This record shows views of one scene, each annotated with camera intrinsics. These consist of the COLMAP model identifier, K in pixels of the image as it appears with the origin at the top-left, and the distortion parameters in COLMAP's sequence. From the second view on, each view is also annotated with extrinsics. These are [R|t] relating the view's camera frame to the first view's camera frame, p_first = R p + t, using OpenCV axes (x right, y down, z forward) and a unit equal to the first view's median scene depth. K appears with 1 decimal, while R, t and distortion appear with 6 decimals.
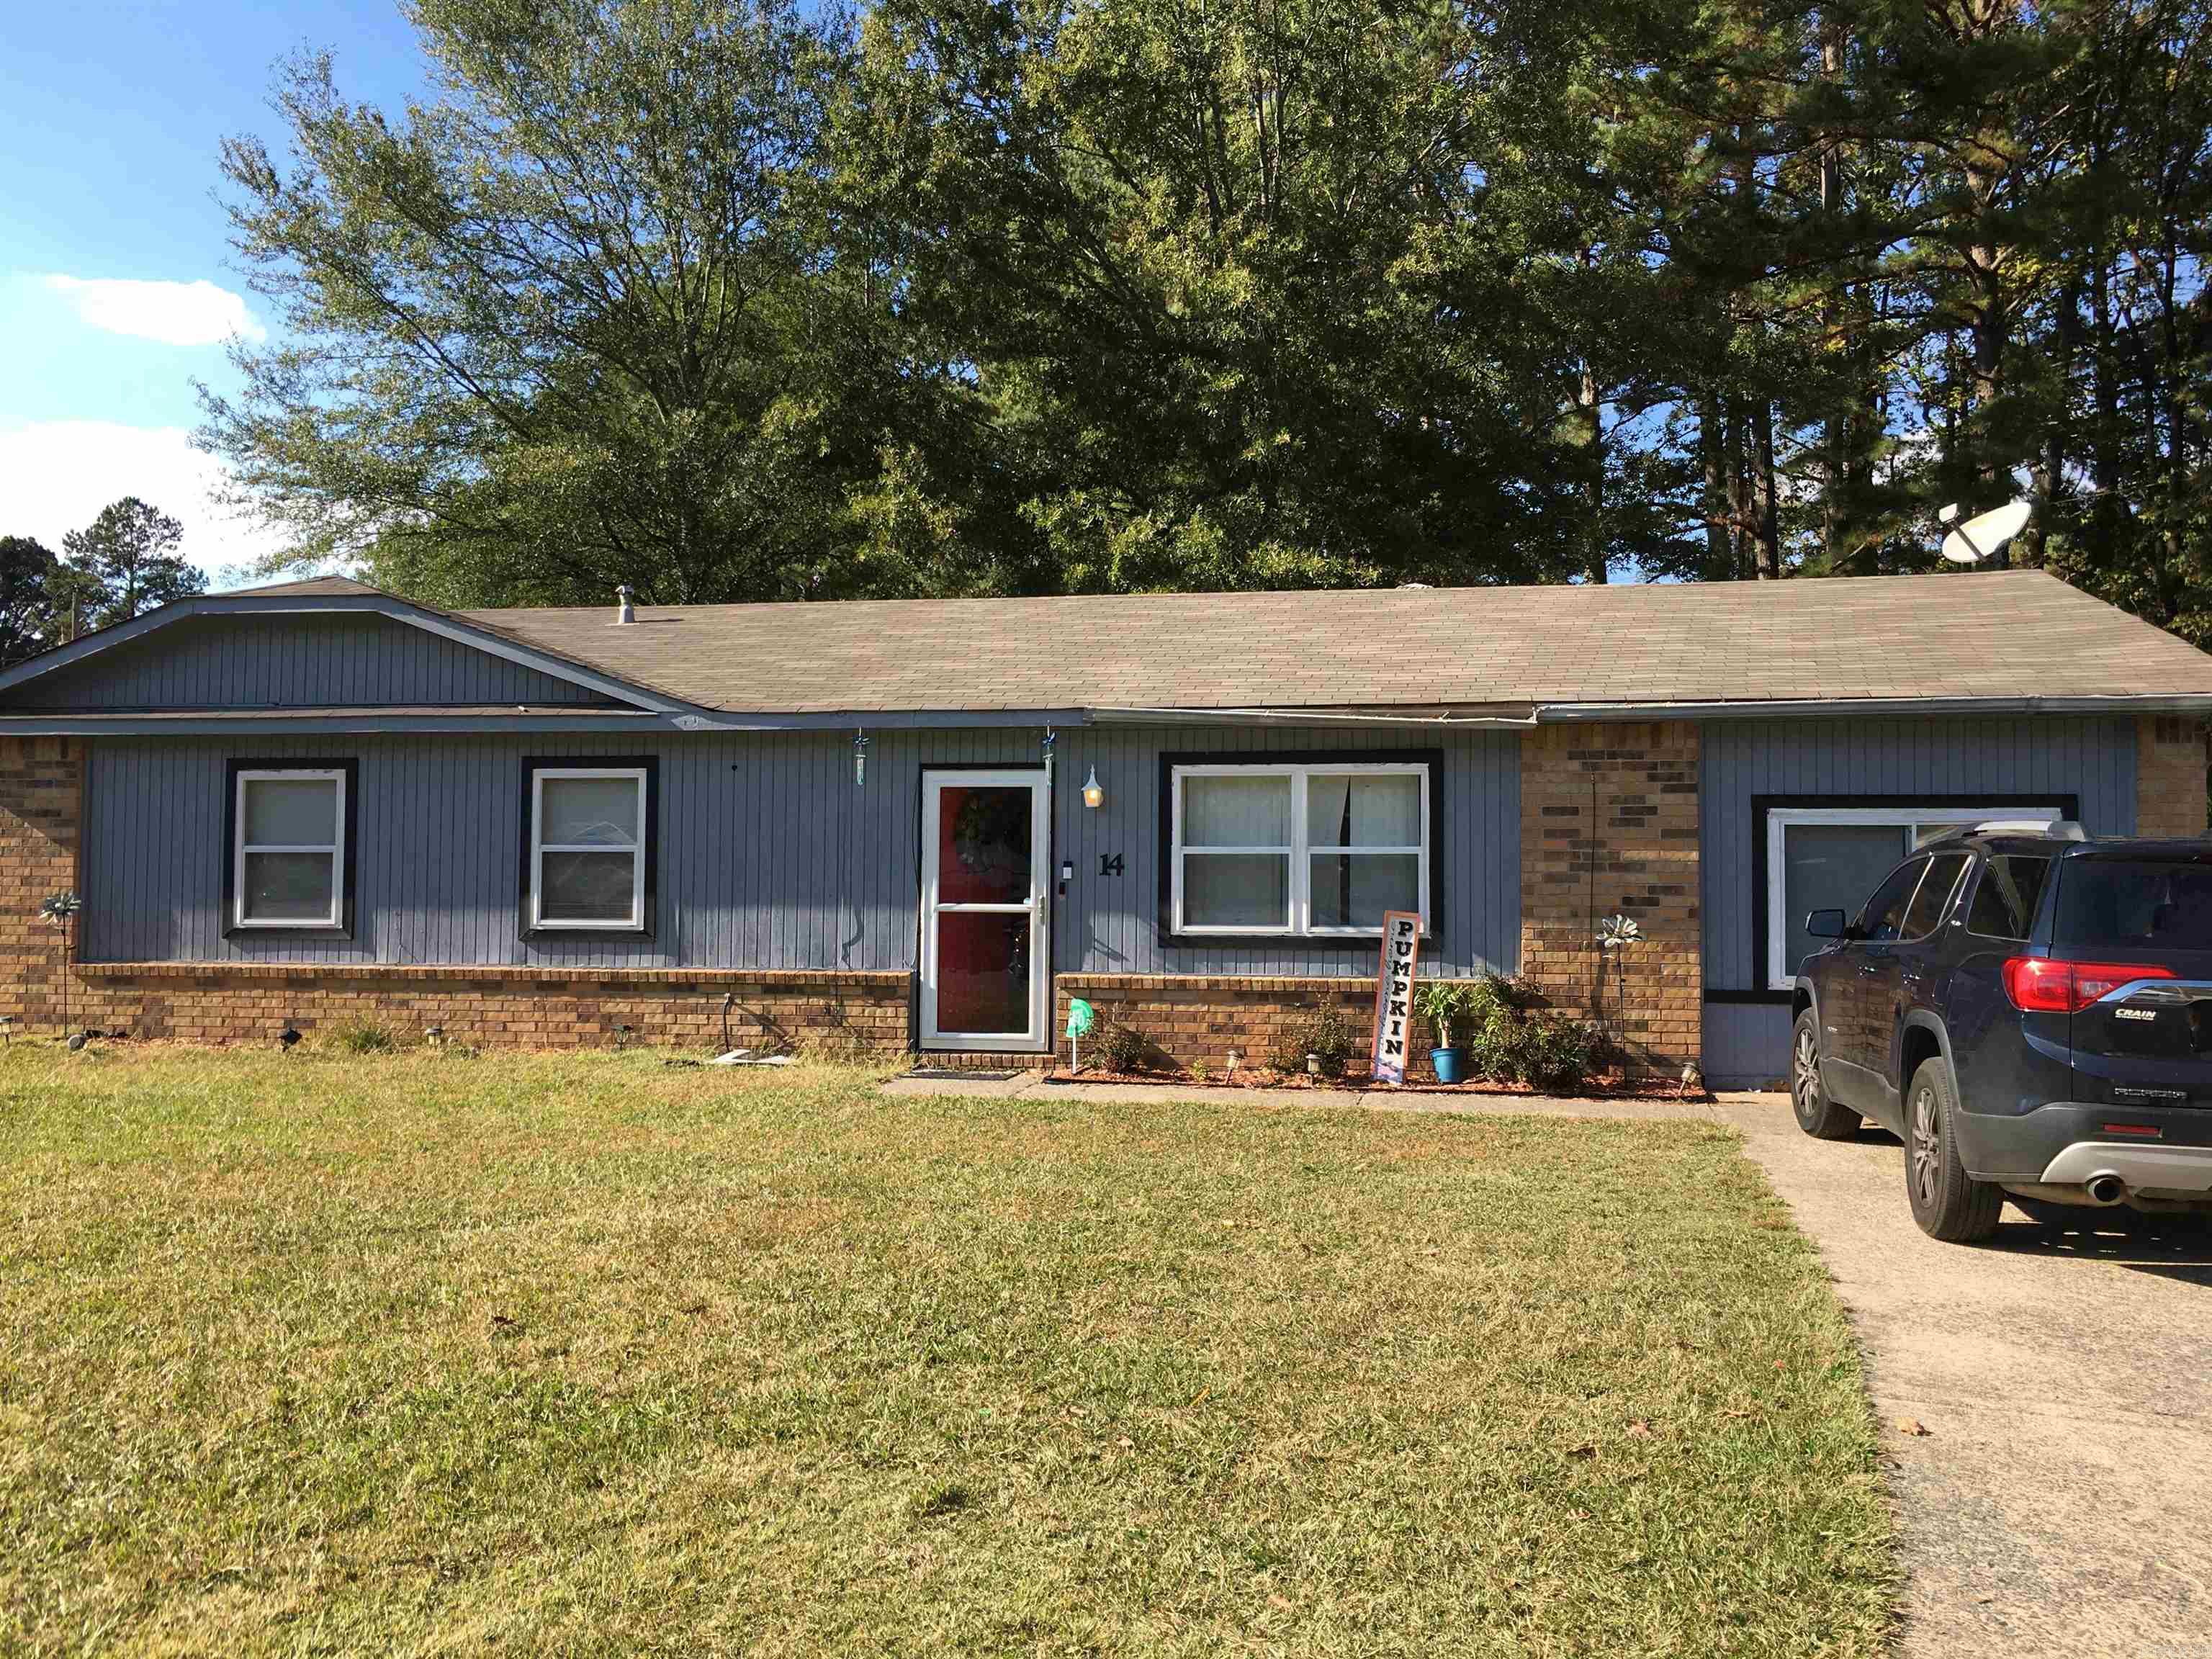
lens RADIAL K [[1842.4, 0, 1062.8], [0, 1842.4, 827.4], [0, 0, 1]] dist [0.038514, -0.057270]
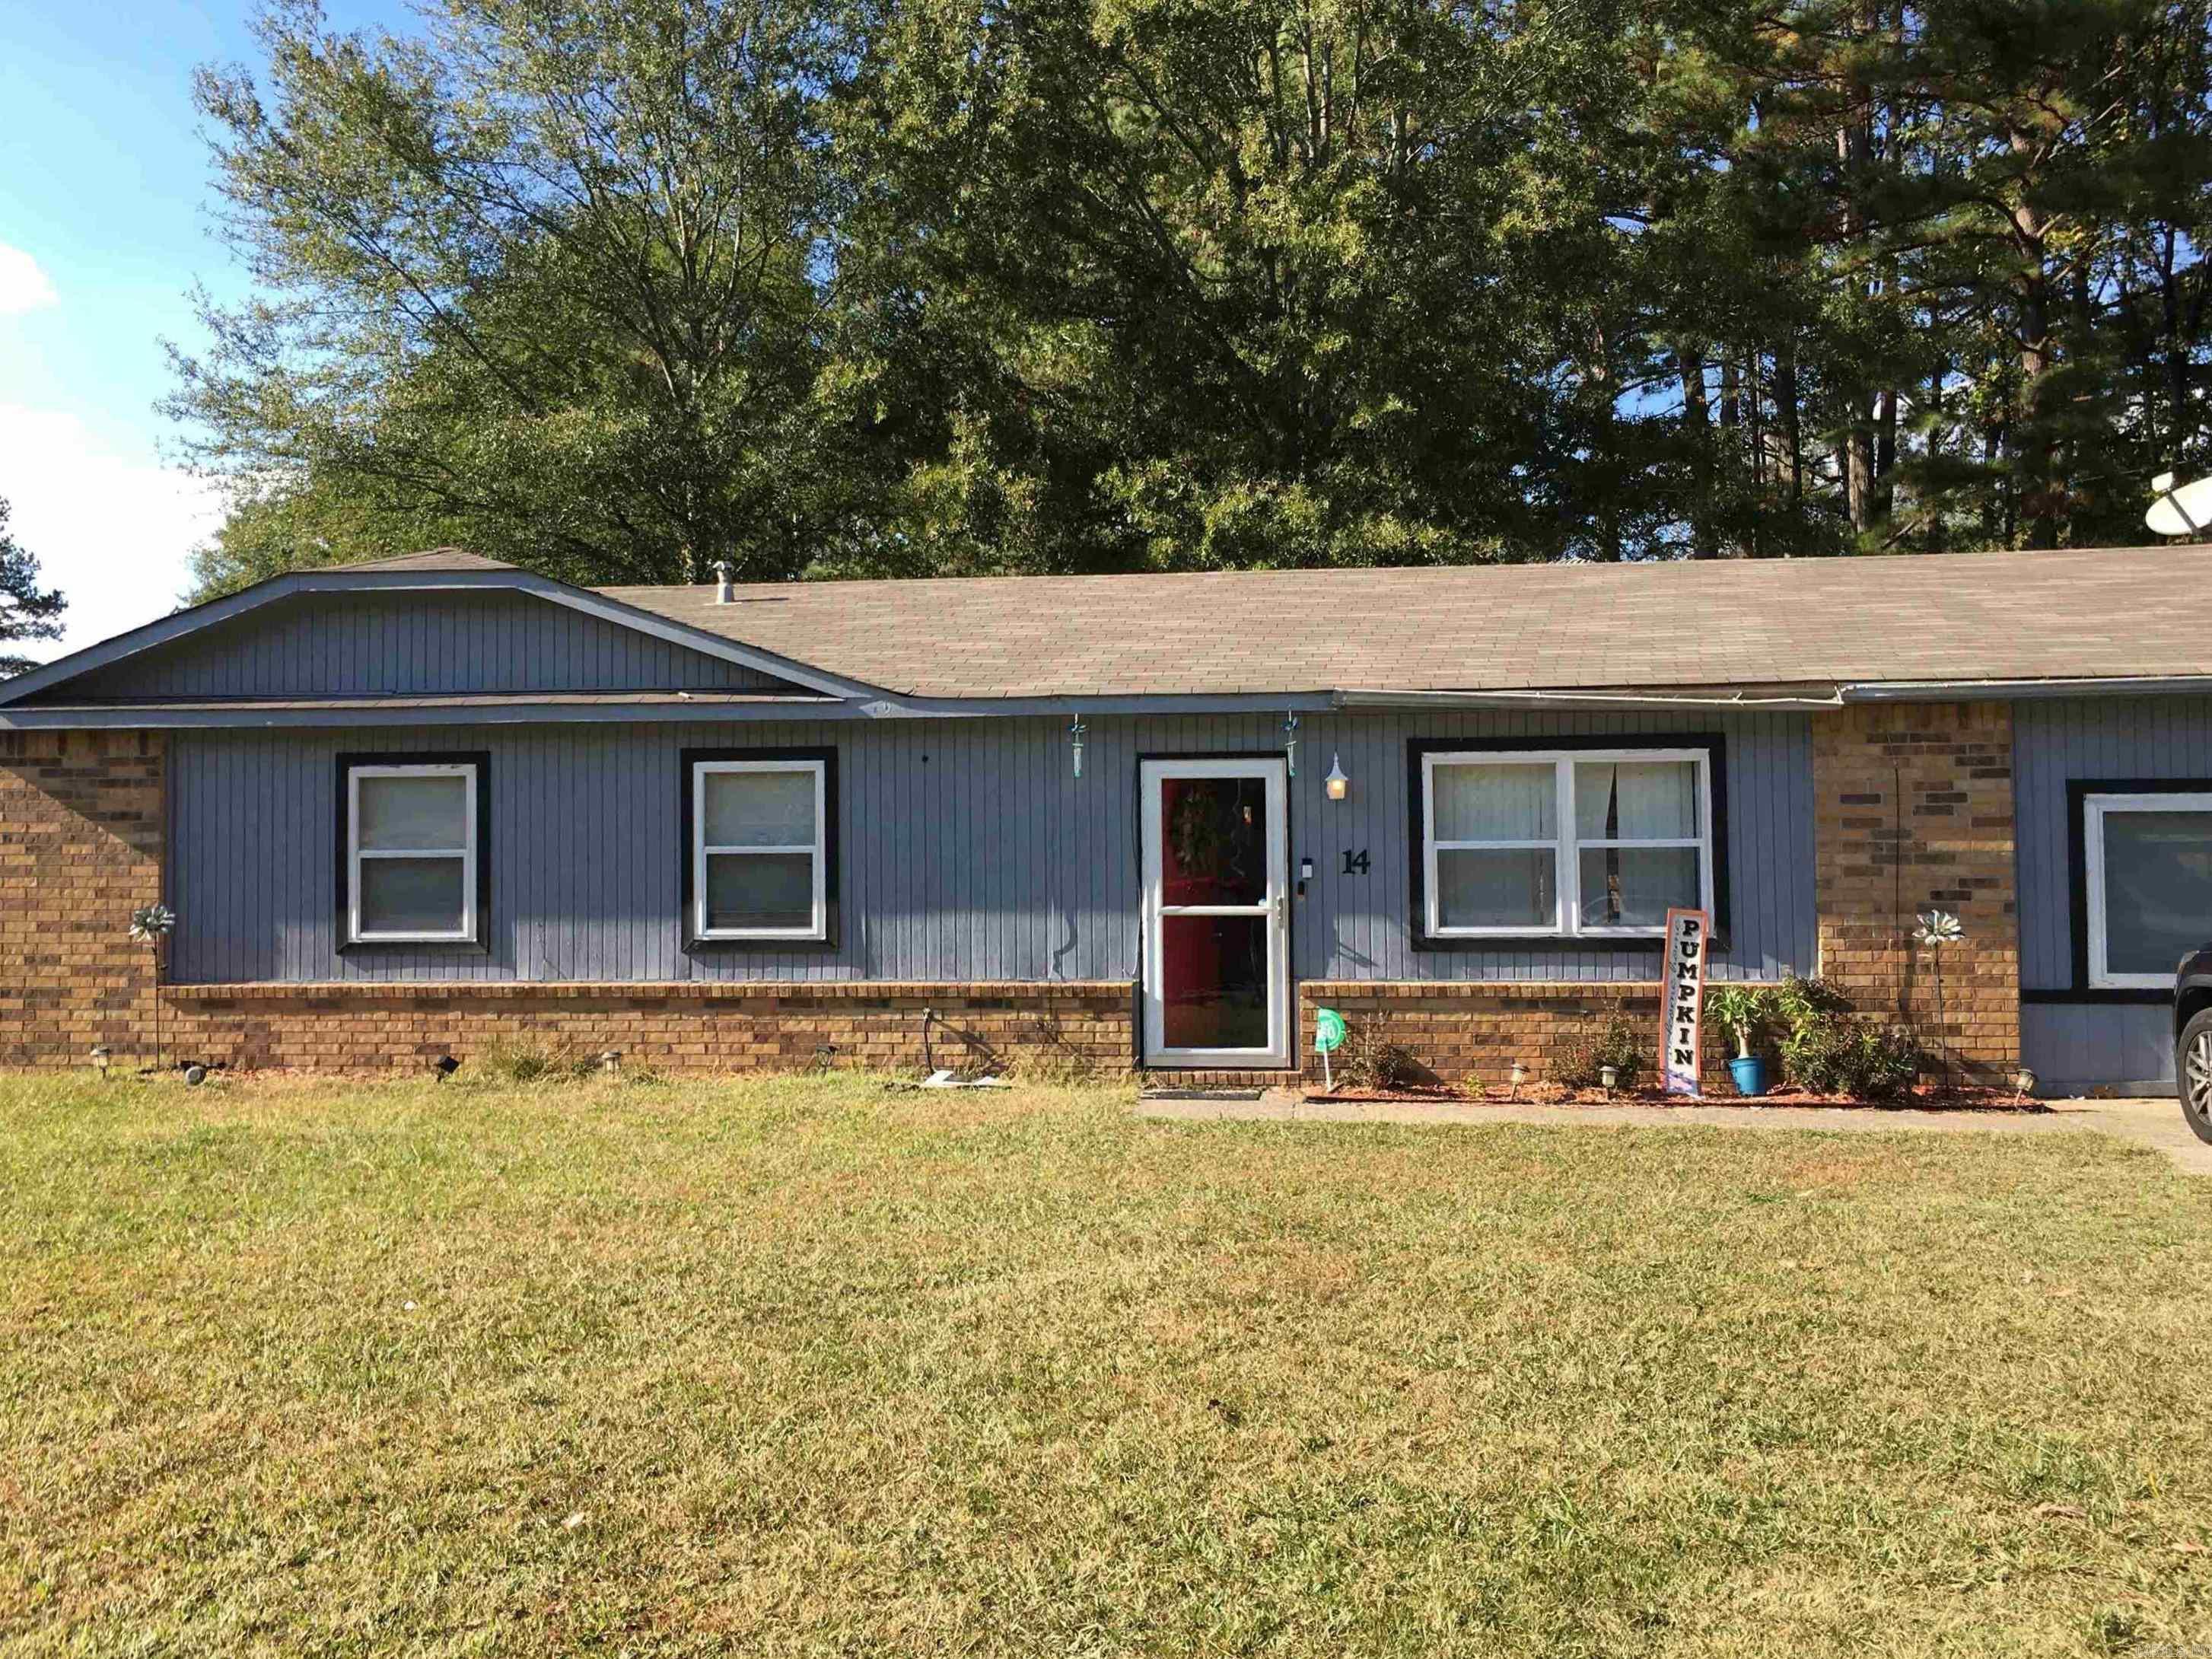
lens RADIAL K [[1909.0, 0, 959.6], [0, 1909.0, 828.4], [0, 0, 1]] dist [0.037263, -0.043898]
pose [[0.997863, -0.009240, 0.064685, -0.221991], [0.009129, 0.999956, 0.002009, -0.000075], [-0.064700, -0.001415, 0.997904, 0.063462]]
